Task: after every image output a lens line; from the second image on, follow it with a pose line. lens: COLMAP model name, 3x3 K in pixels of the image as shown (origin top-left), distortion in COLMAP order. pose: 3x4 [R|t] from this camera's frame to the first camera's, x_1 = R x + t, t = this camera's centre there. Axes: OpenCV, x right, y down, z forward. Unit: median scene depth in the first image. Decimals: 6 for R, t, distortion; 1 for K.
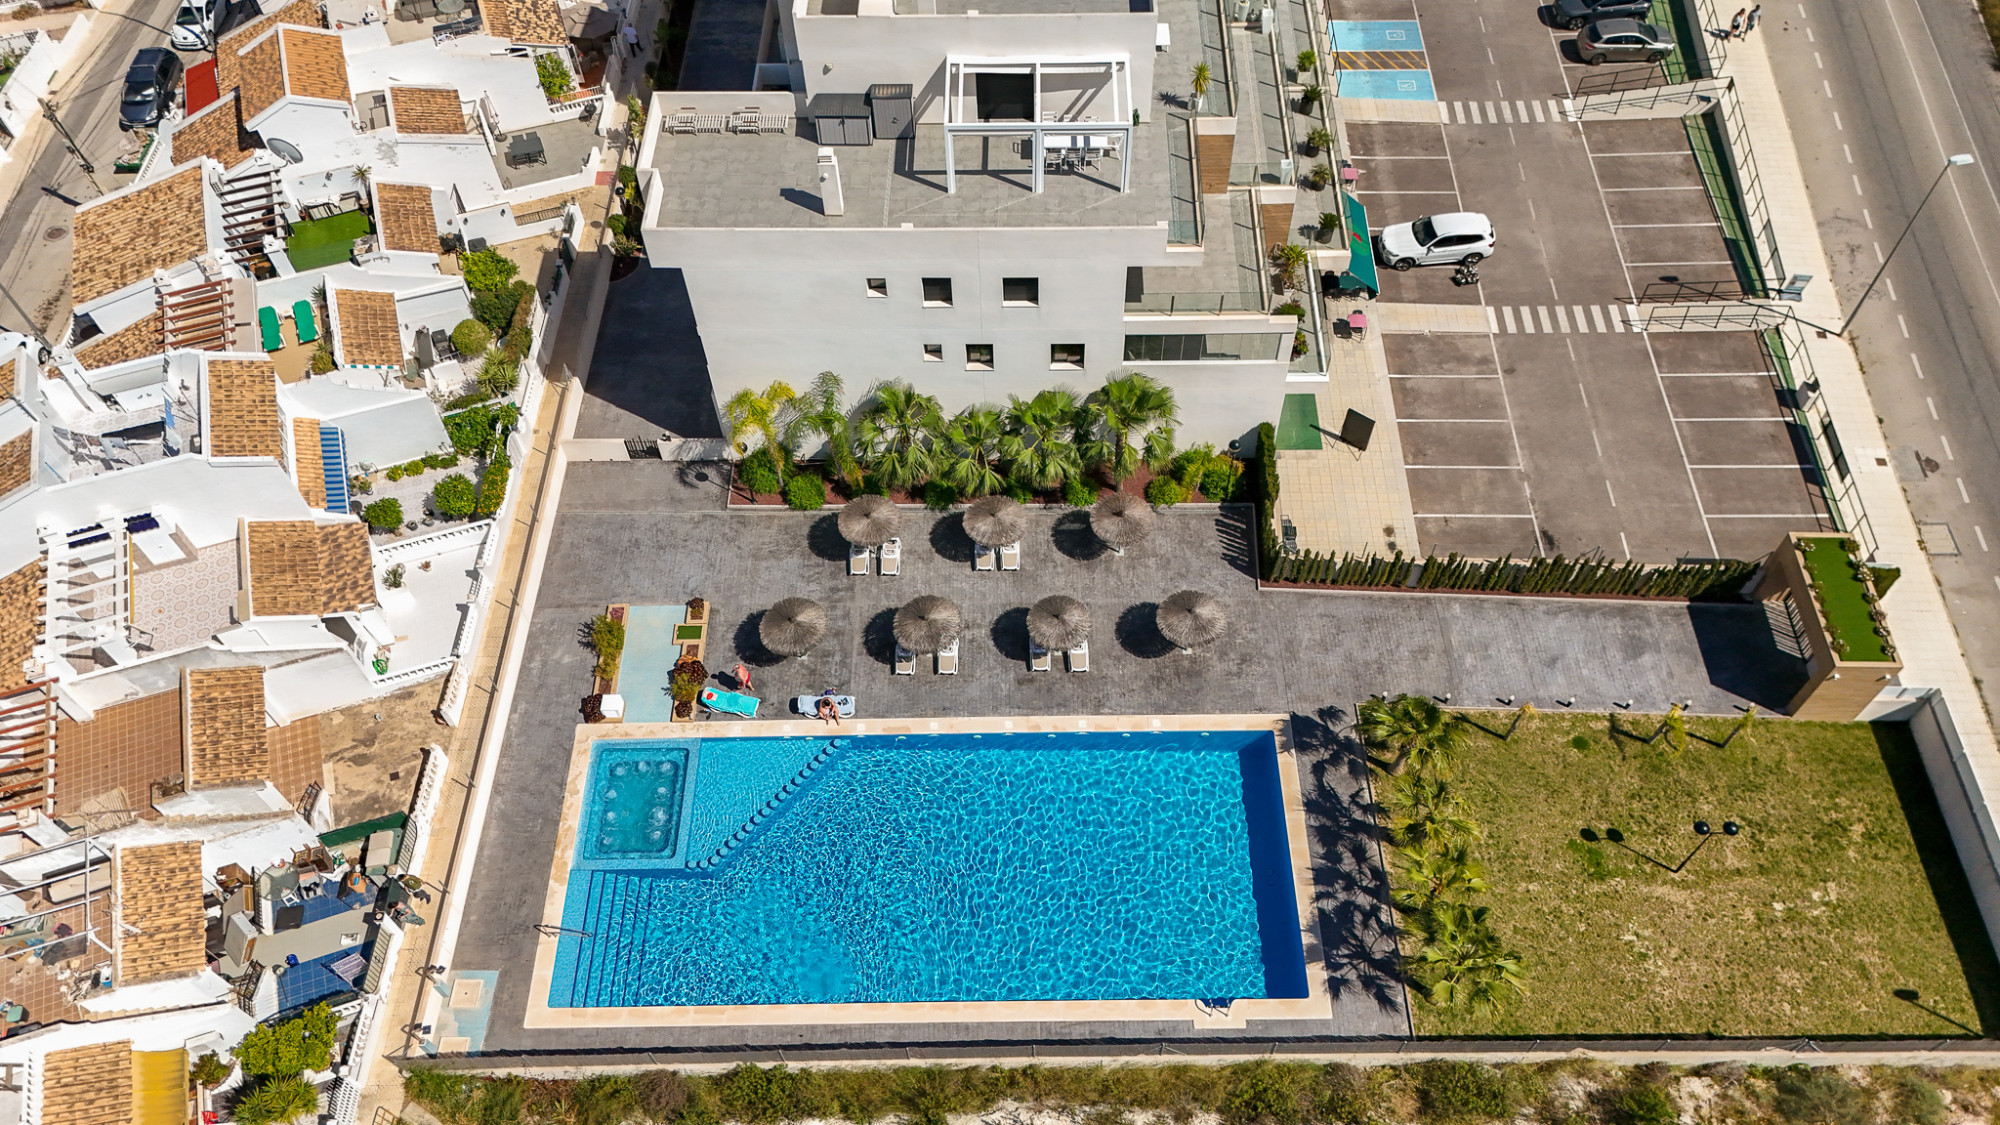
lens RADIAL K [[1488.2, 0, 1000.0], [0, 1488.2, 562.5], [0, 0, 1]] dist [0.133936, -0.202434]
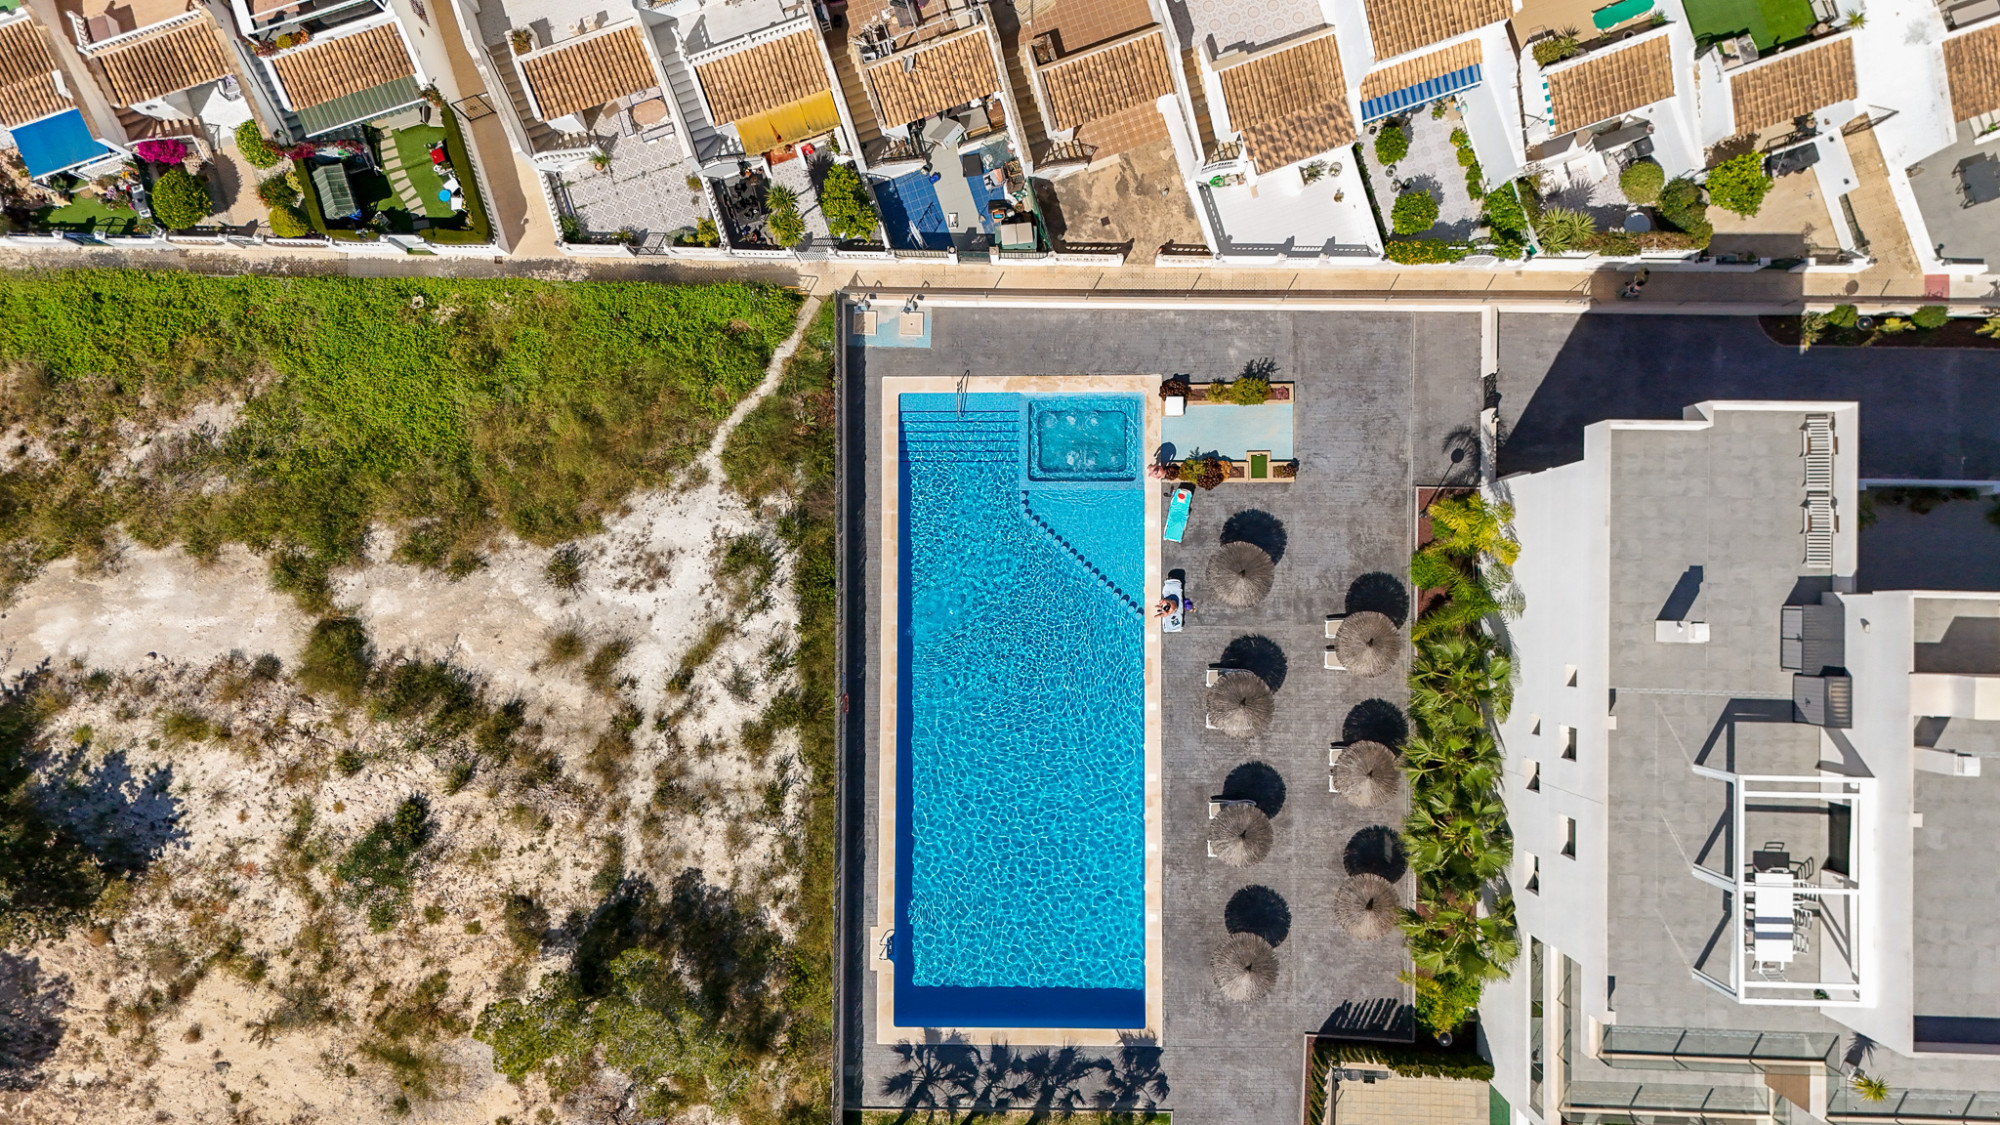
lens RADIAL K [[1478.4, 0, 1000.0], [0, 1478.4, 562.5], [0, 0, 1]] dist [0.053370, -0.000159]
pose [[-0.005673, 0.999921, -0.011215, -0.132225], [-0.801696, 0.002156, 0.597728, -0.424750], [0.597705, 0.012382, 0.801620, 0.085396]]
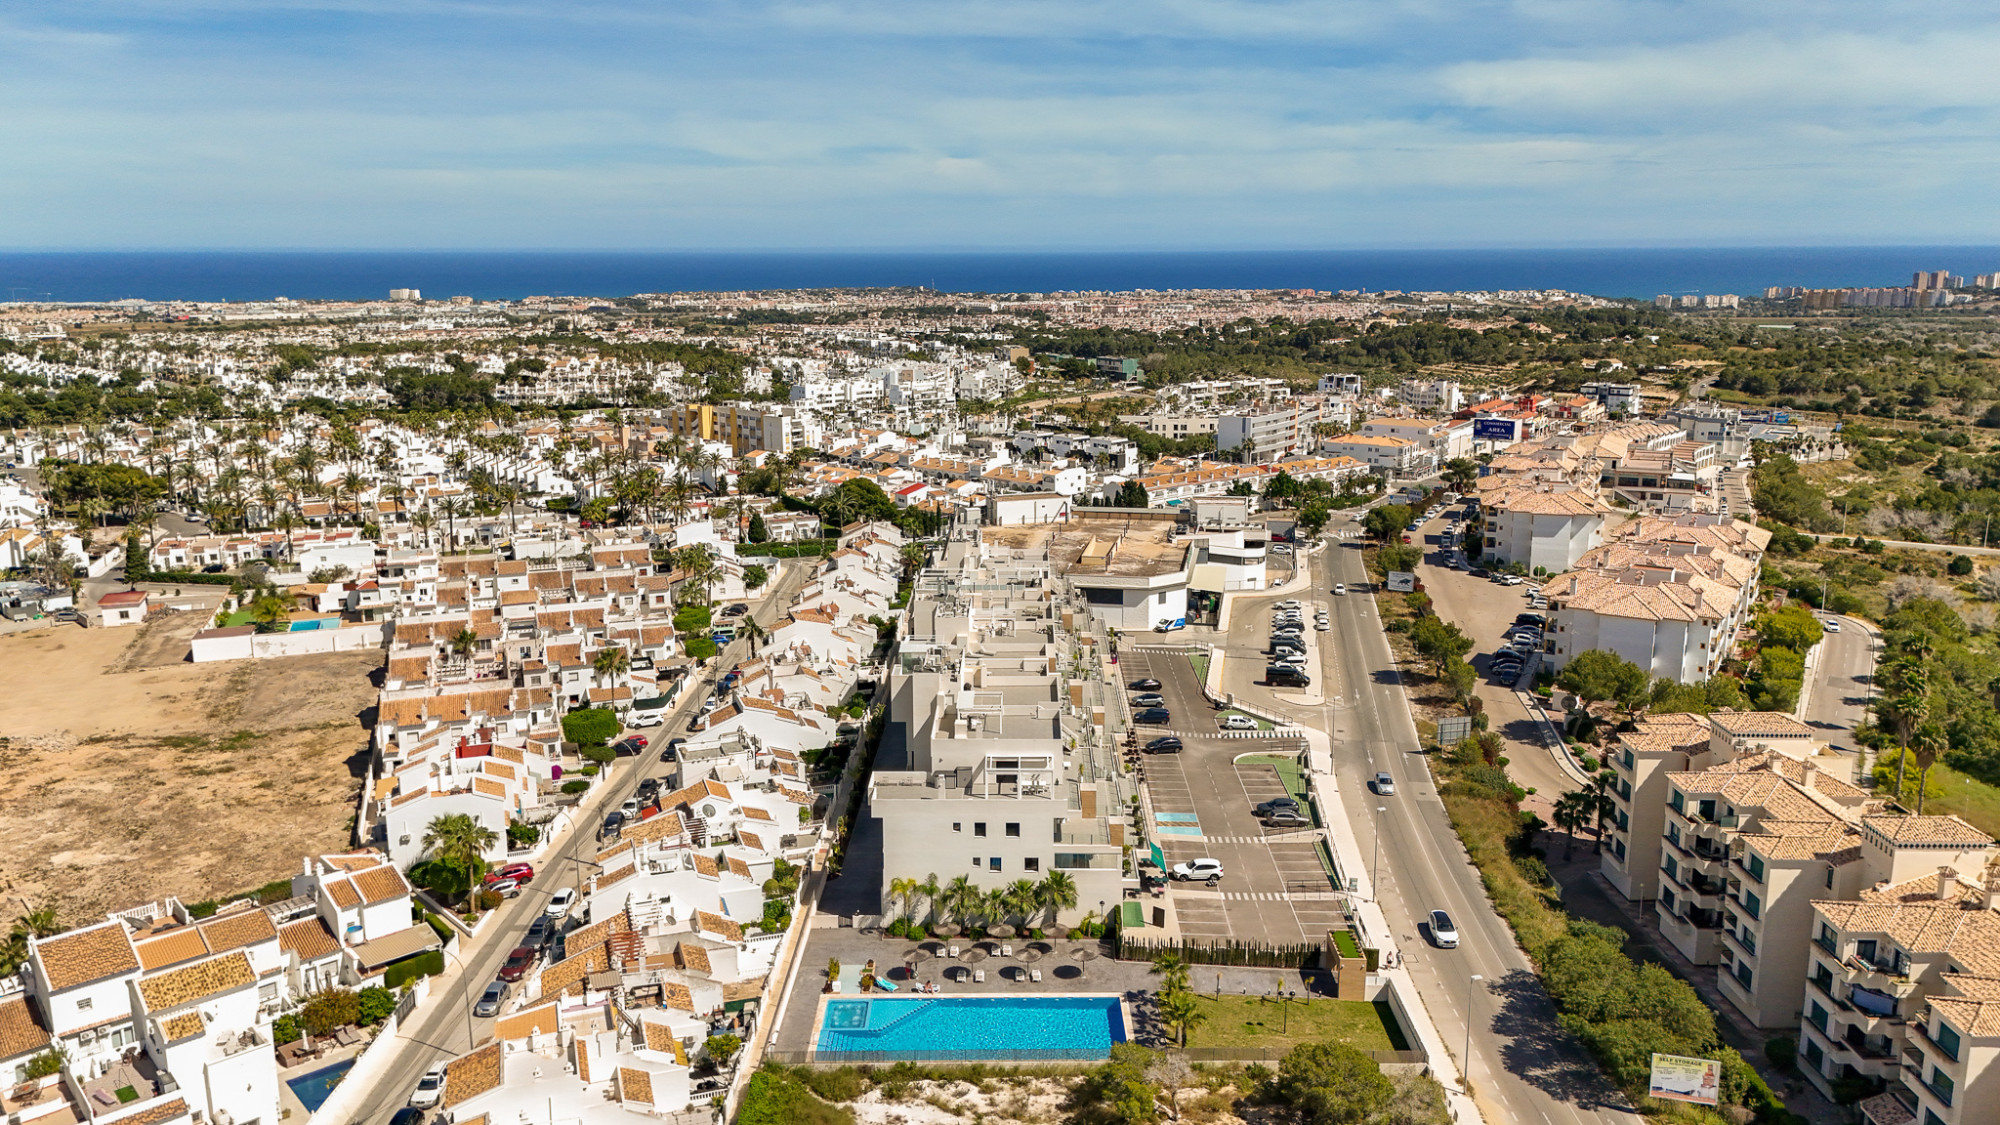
lens RADIAL K [[1478.4, 0, 1000.0], [0, 1478.4, 562.5], [0, 0, 1]] dist [0.053370, -0.000159]
pose [[0.999872, 0.015987, 0.000170, -0.014957], [-0.011684, 0.737961, -0.674742, 1.151687], [-0.010913, 0.674653, 0.738054, -1.141412]]
